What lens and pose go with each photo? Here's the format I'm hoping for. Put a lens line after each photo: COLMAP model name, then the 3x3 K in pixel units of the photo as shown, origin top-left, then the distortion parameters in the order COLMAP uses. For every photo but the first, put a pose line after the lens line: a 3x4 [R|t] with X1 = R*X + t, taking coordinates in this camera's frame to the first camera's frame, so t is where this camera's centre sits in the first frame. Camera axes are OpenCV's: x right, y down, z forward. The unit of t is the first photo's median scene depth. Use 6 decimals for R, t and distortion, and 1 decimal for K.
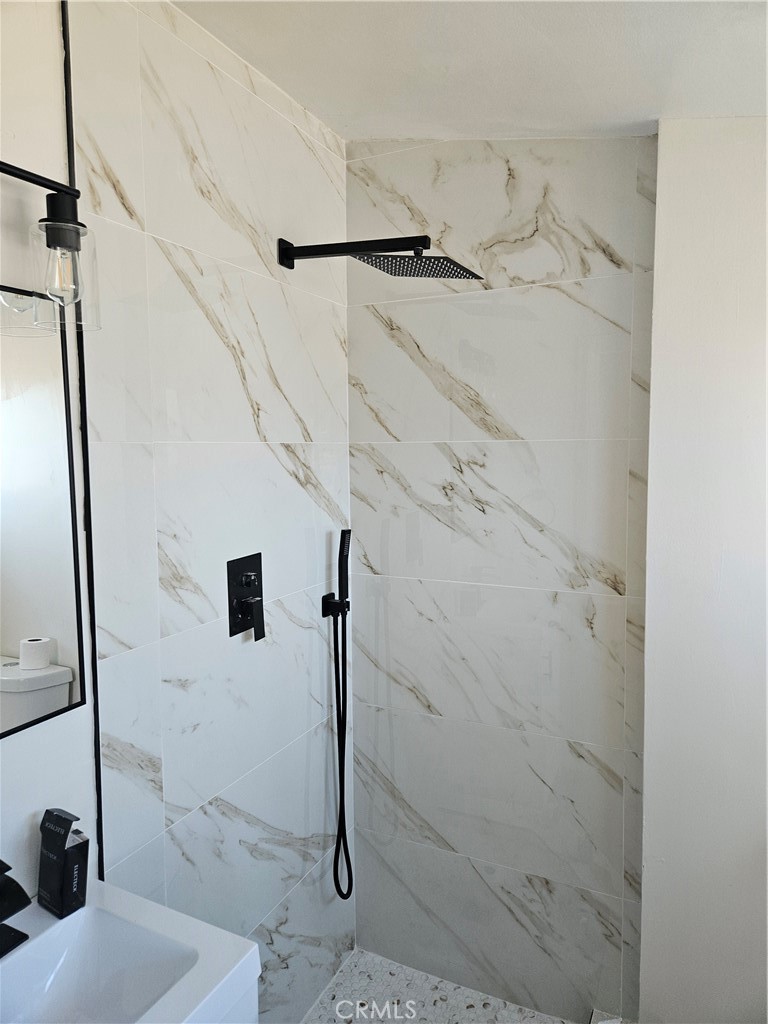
lens RADIAL K [[680.5, 0, 383.4], [0, 680.5, 511.0], [0, 0, 1]] dist [0.051952, -0.026342]
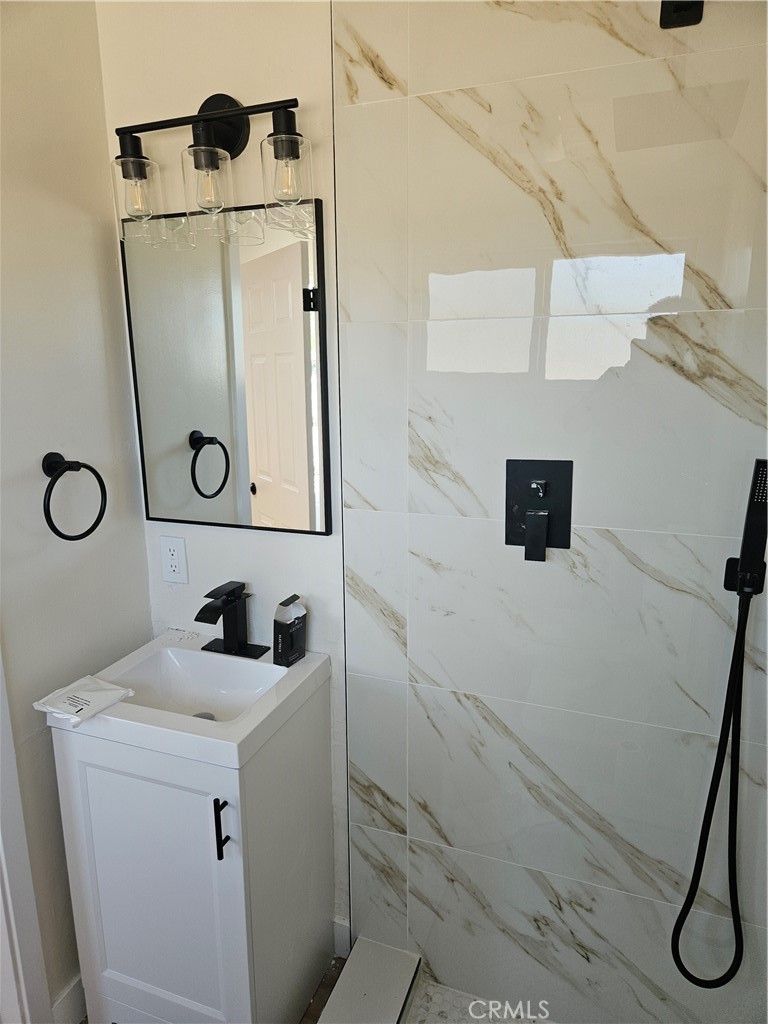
lens RADIAL K [[680.5, 0, 379.1], [0, 680.5, 519.2], [0, 0, 1]] dist [0.051952, -0.026342]
pose [[0.096088, 0.244330, -0.964920, 0.647126], [-0.082964, 0.967998, 0.236848, -0.047500], [0.991909, 0.057296, 0.113284, 0.775442]]
